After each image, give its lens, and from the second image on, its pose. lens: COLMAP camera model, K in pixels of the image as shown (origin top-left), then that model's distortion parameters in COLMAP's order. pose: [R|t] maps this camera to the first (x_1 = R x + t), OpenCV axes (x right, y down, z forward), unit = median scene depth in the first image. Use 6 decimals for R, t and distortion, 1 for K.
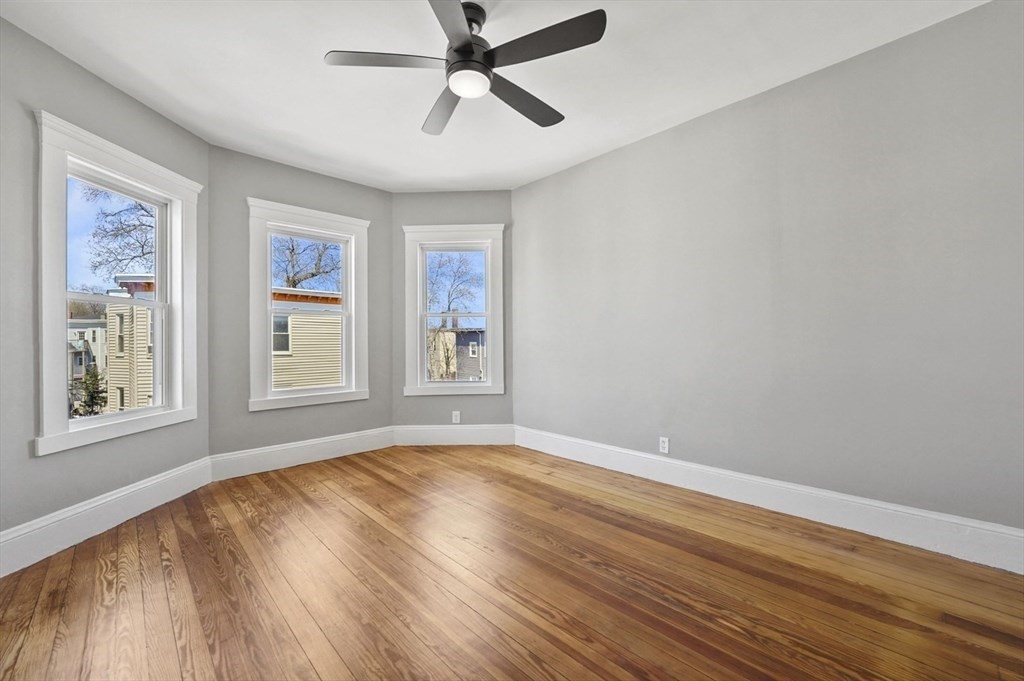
lens RADIAL K [[419.4, 0, 509.8], [0, 419.4, 344.2], [0, 0, 1]] dist [-0.005535, -0.002143]
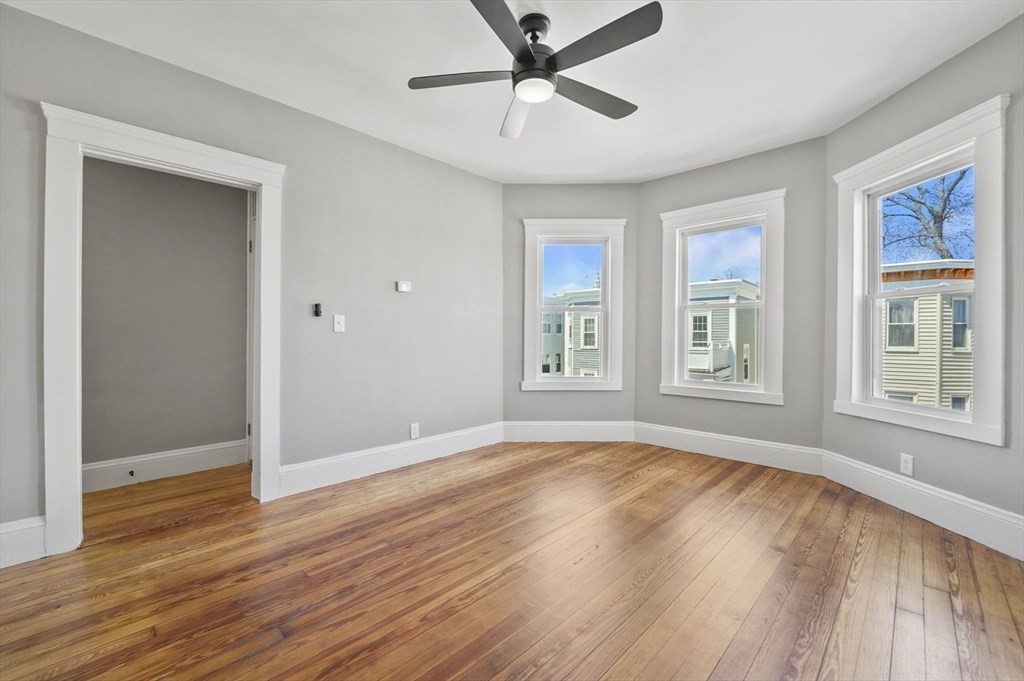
lens RADIAL K [[419.4, 0, 506.1], [0, 419.4, 335.6], [0, 0, 1]] dist [-0.005535, -0.002143]
pose [[0.037727, 0.009453, -0.999243, 0.558557], [-0.010943, 0.999899, 0.009046, -0.009231], [0.999228, 0.010594, 0.037827, 0.519911]]
